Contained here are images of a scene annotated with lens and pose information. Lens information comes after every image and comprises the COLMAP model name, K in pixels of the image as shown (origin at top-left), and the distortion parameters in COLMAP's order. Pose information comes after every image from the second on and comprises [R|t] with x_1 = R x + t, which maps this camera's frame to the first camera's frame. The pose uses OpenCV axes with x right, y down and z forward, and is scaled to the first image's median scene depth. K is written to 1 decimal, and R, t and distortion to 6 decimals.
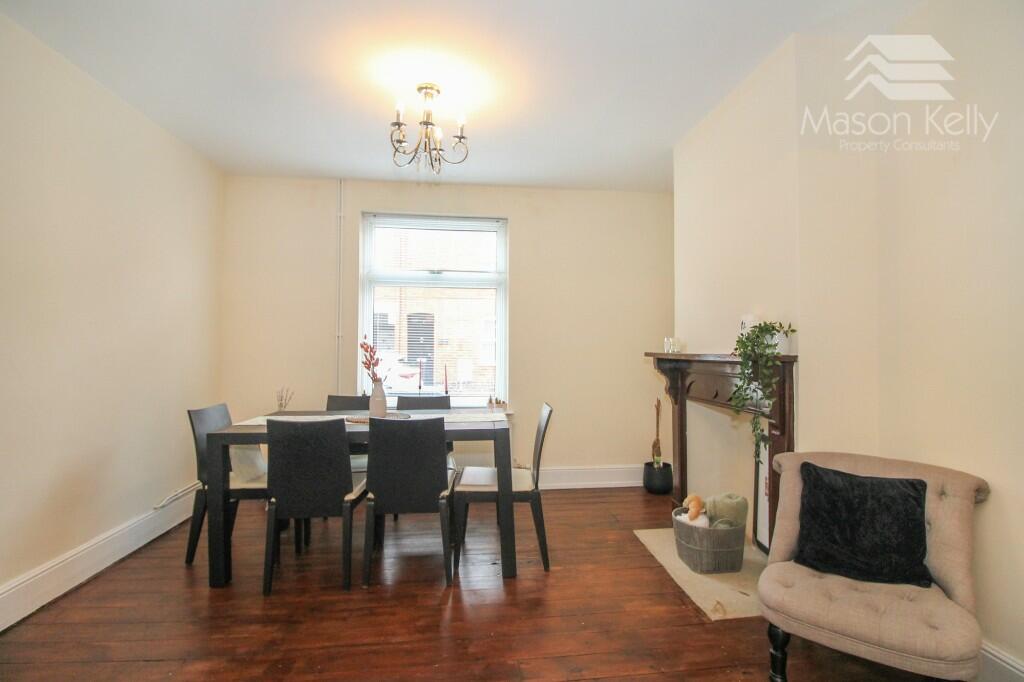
lens RADIAL K [[482.0, 0, 517.2], [0, 482.0, 337.8], [0, 0, 1]] dist [-0.023064, -0.000317]
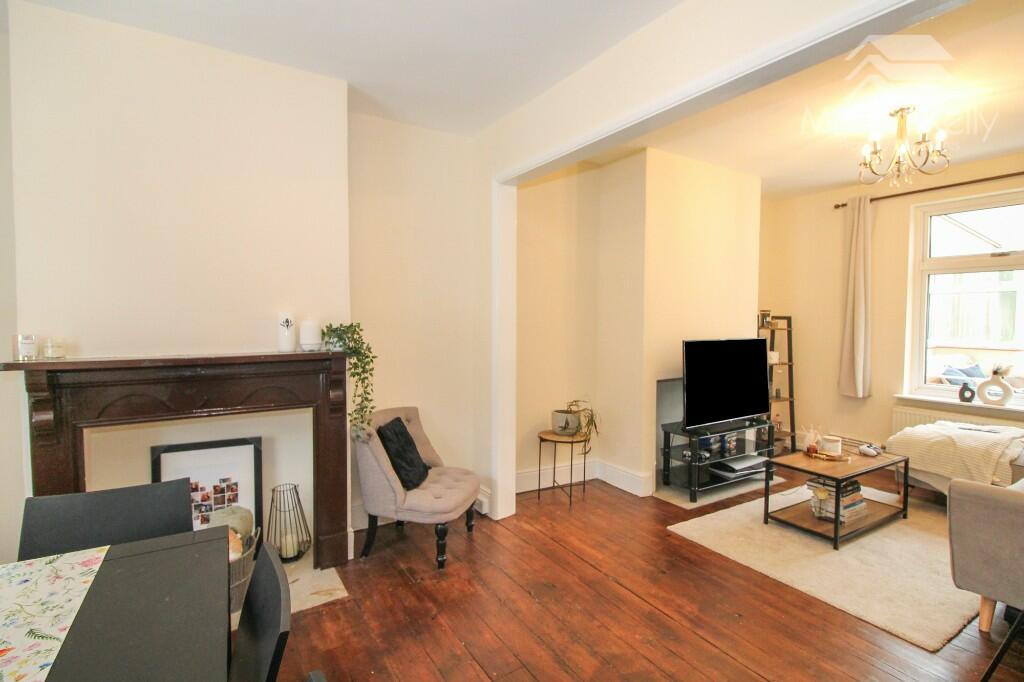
lens RADIAL K [[491.5, 0, 512.6], [0, 491.5, 336.1], [0, 0, 1]] dist [0.015503, -0.000256]
pose [[-0.420518, -0.036422, 0.906553, -0.509642], [-0.019492, 0.999326, 0.031107, -0.029788], [-0.907075, -0.004589, -0.420944, 0.770952]]
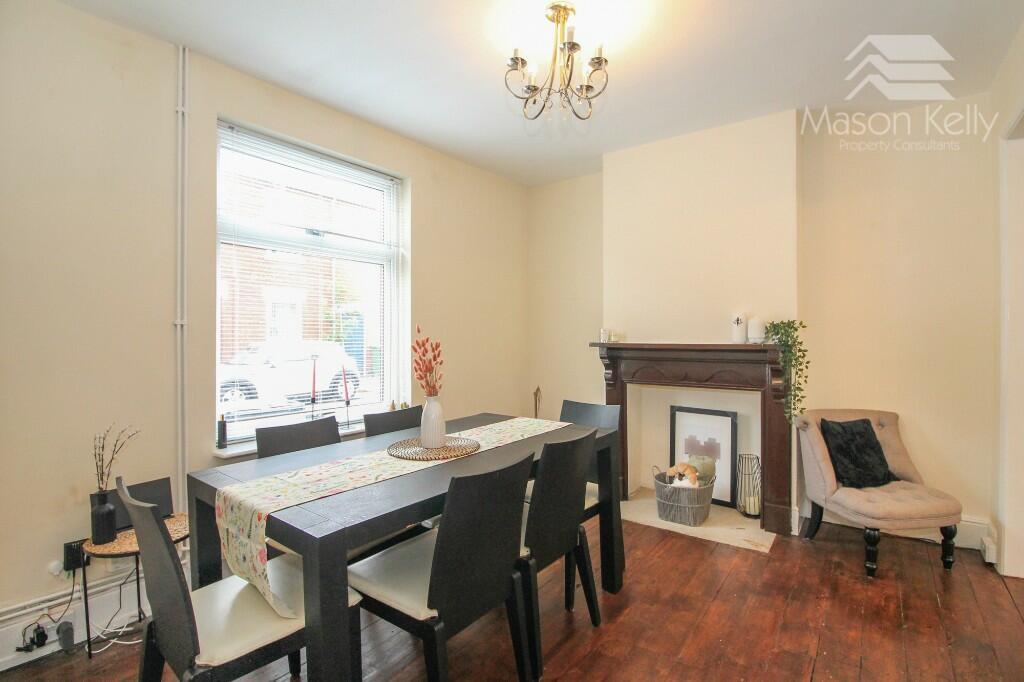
lens RADIAL K [[482.0, 0, 517.2], [0, 482.0, 337.8], [0, 0, 1]] dist [-0.023064, -0.000317]
pose [[0.692680, -0.011262, 0.721157, -0.654103], [-0.008926, 0.999668, 0.024185, -0.004748], [-0.721190, -0.023190, 0.692349, 0.416383]]
